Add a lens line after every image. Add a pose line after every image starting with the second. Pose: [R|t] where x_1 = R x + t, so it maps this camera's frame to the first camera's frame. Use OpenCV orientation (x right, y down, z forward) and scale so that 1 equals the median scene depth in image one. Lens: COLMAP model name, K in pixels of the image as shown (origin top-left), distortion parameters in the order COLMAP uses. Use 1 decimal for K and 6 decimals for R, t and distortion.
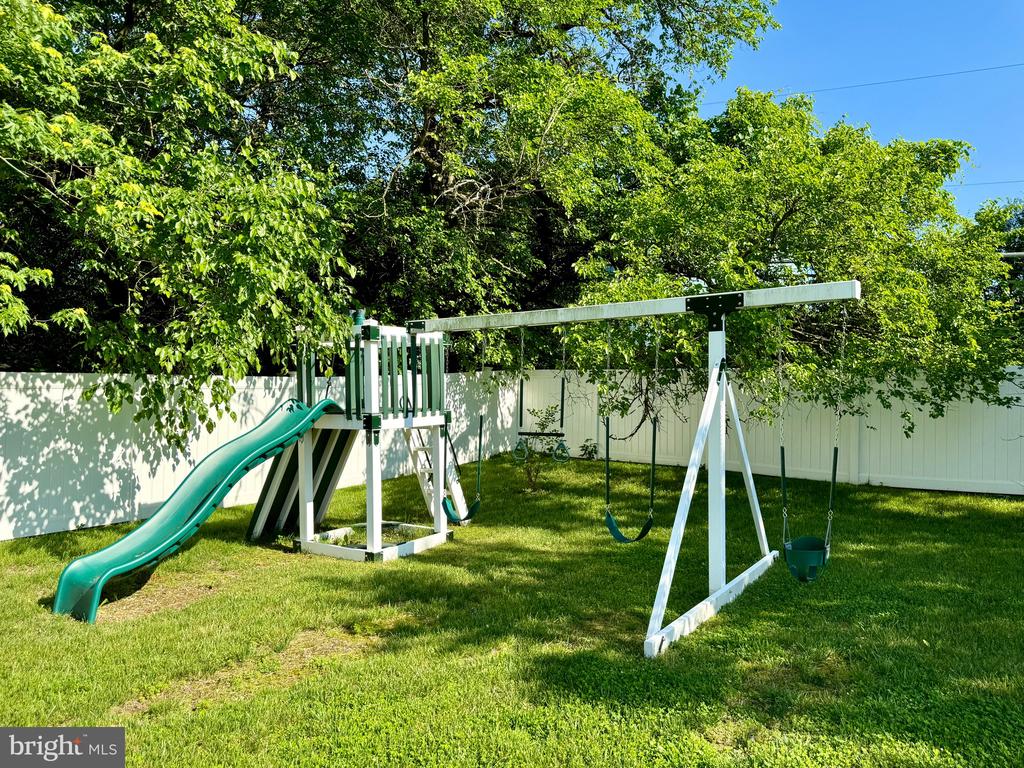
lens RADIAL K [[724.4, 0, 512.0], [0, 724.4, 384.0], [0, 0, 1]] dist [0.121249, -0.156469]
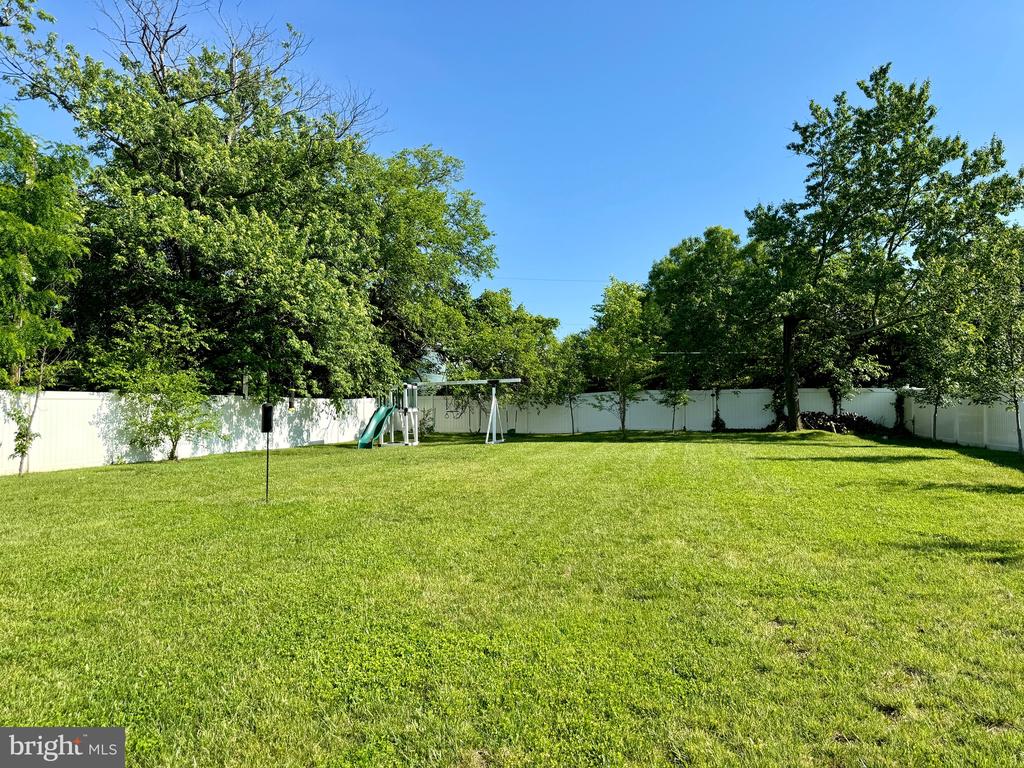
lens RADIAL K [[716.6, 0, 512.0], [0, 716.6, 384.0], [0, 0, 1]] dist [0.132586, -0.192217]
pose [[0.927378, -0.003206, 0.374112, -0.829788], [0.017494, 0.999241, -0.034802, 0.041371], [-0.373717, 0.038820, 0.926730, -2.058215]]
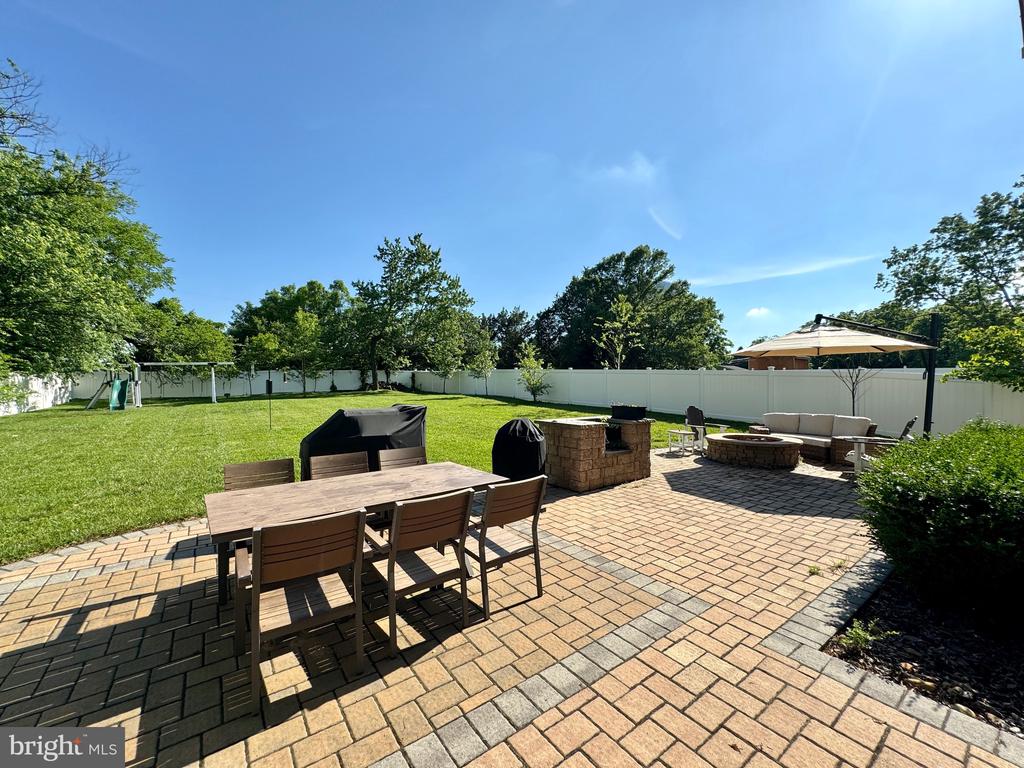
lens RADIAL K [[414.9, 0, 512.0], [0, 414.9, 384.0], [0, 0, 1]] dist [0.000372, -0.000027]
pose [[0.301011, -0.029842, 0.953154, -1.750448], [0.015426, 0.999532, 0.026422, 0.018241], [-0.953496, 0.006750, 0.301331, -1.957572]]
